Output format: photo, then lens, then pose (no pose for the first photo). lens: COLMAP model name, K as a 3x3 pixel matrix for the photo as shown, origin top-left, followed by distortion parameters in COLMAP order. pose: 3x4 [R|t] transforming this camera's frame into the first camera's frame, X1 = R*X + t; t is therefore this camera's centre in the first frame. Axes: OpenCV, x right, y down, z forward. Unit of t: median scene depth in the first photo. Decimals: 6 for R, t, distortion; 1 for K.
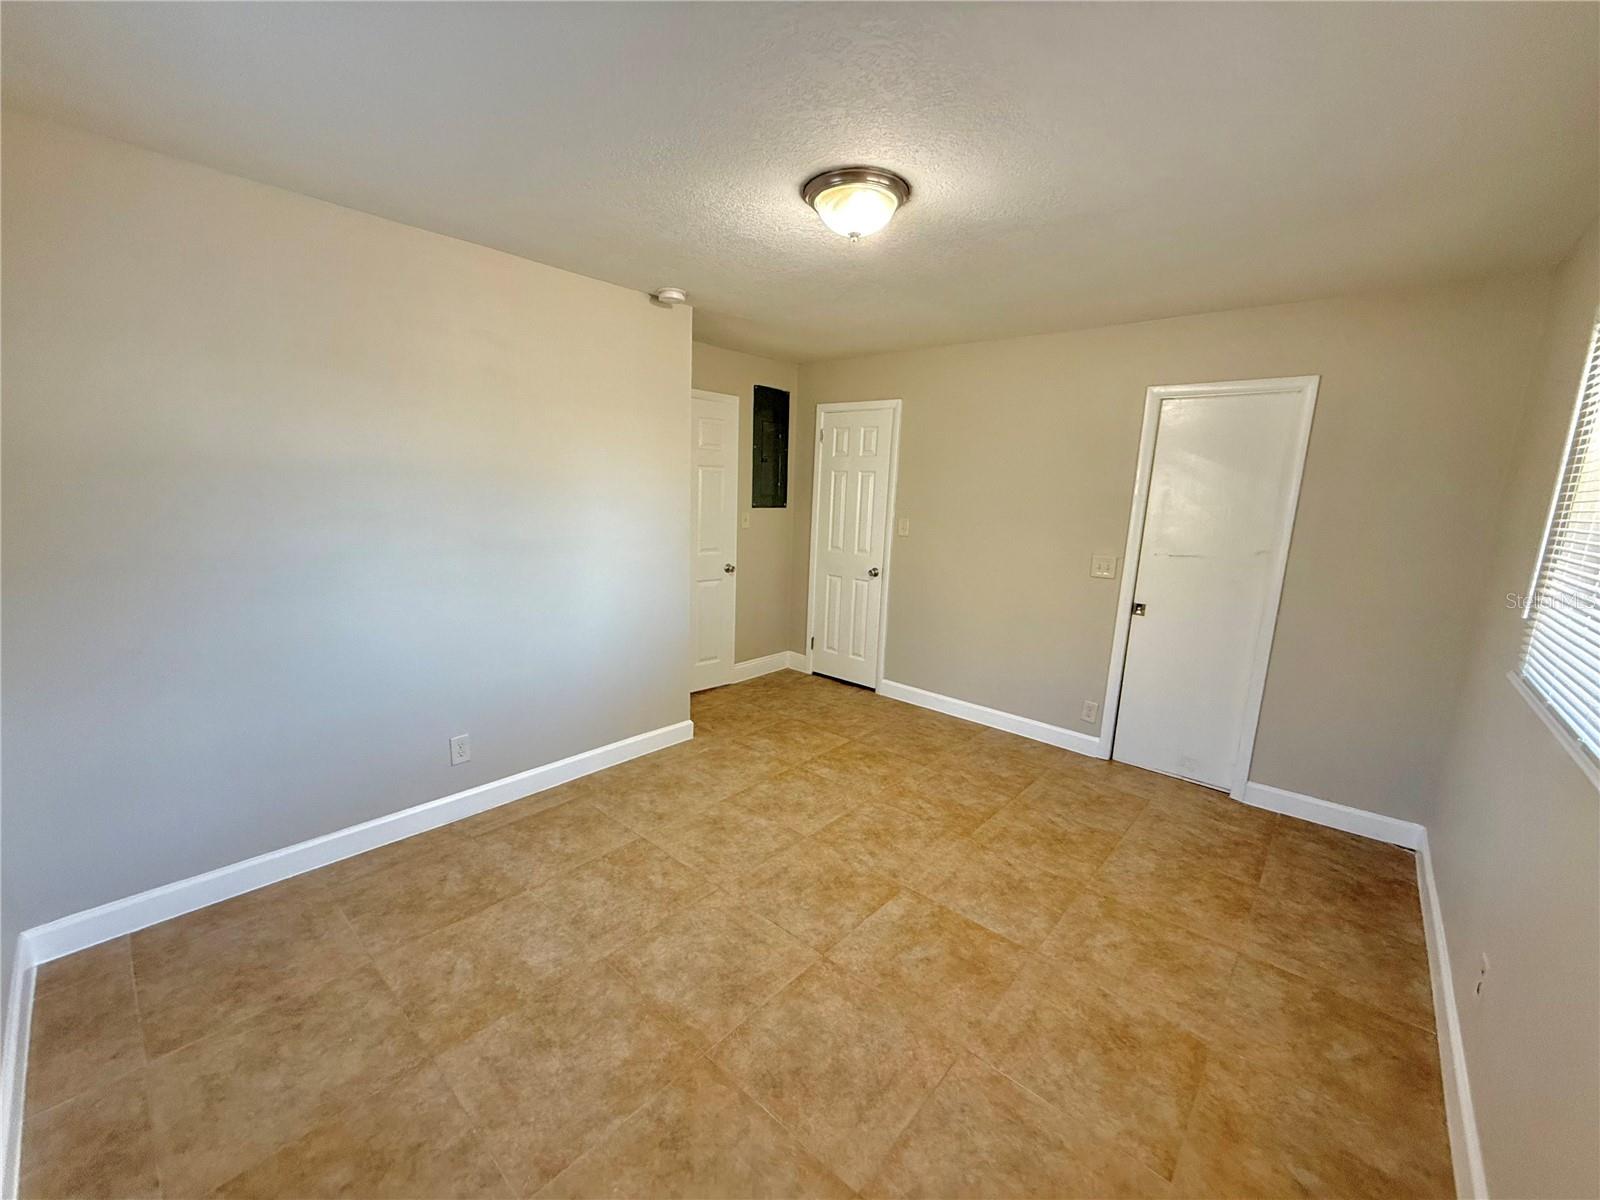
lens RADIAL K [[637.5, 0, 790.7], [0, 637.5, 601.3], [0, 0, 1]] dist [-0.002701, 0.002005]
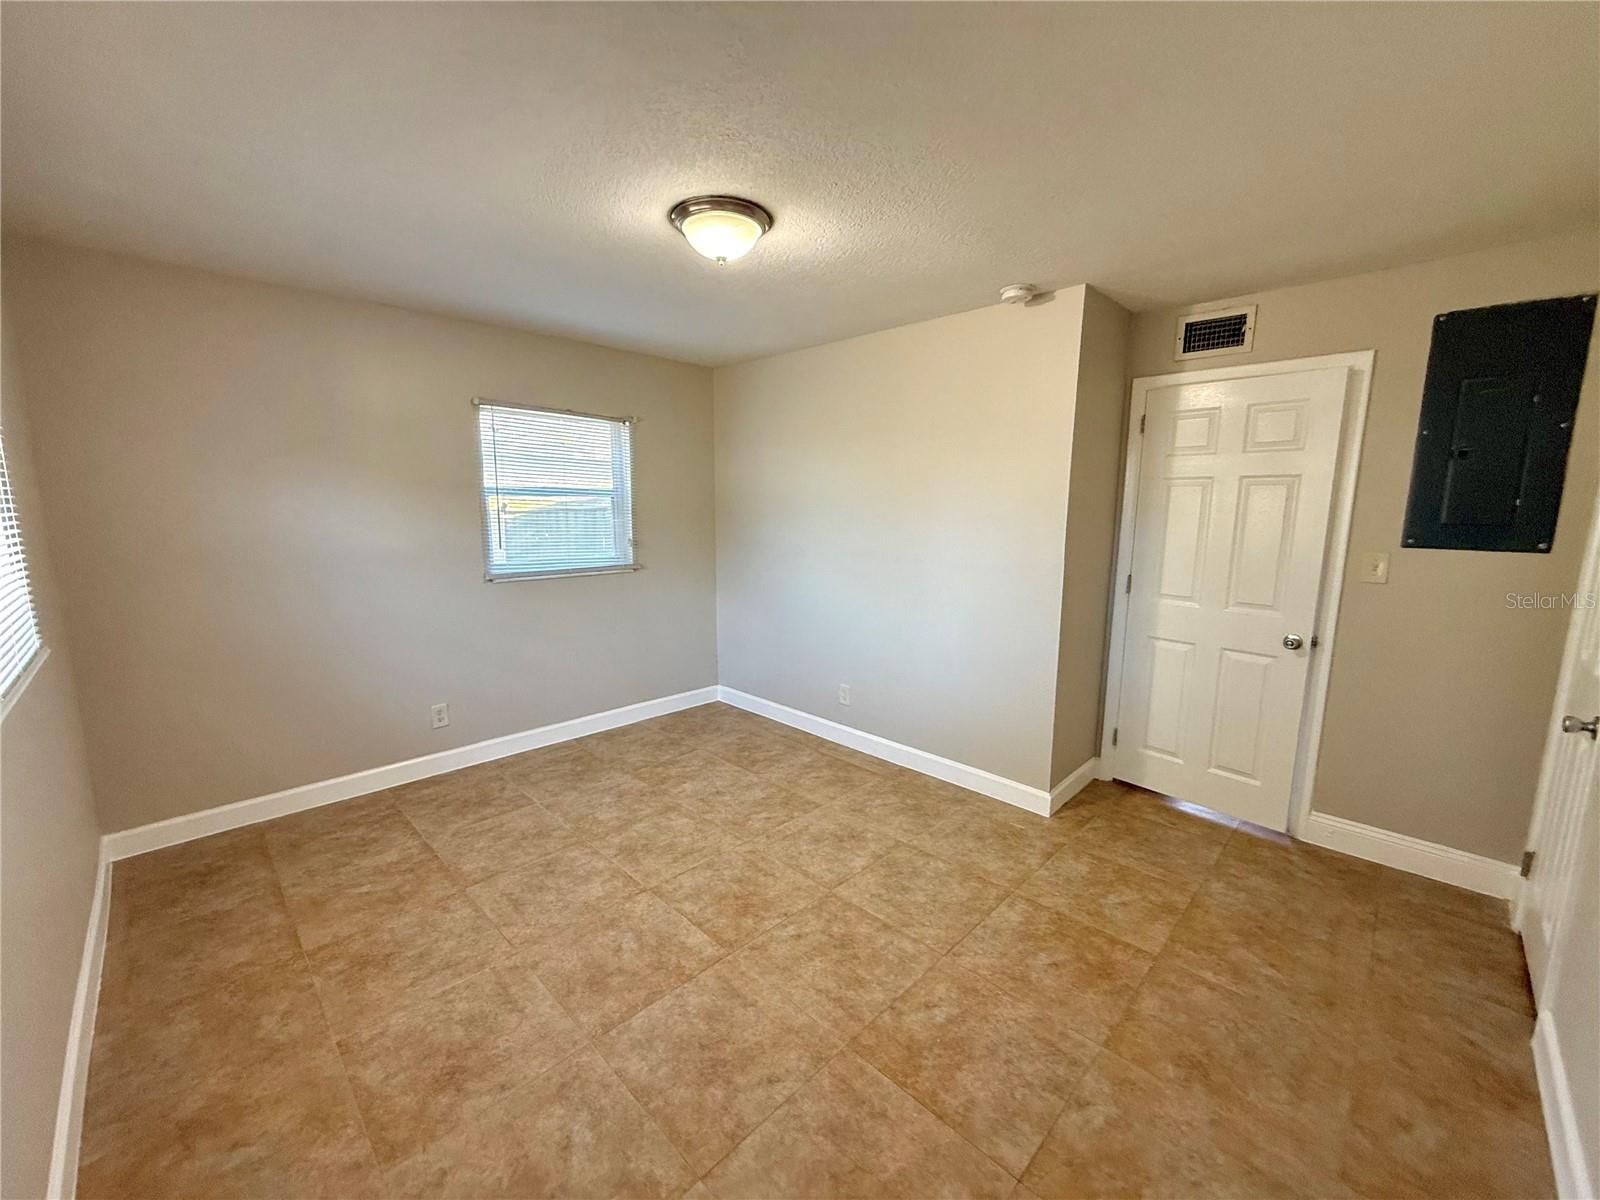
lens RADIAL K [[637.5, 0, 790.7], [0, 637.5, 600.2], [0, 0, 1]] dist [-0.002701, 0.002005]
pose [[-0.054425, 0.119724, -0.991314, 0.995483], [-0.189543, 0.973496, 0.127978, -0.147526], [0.980363, 0.194862, -0.030290, 1.033376]]
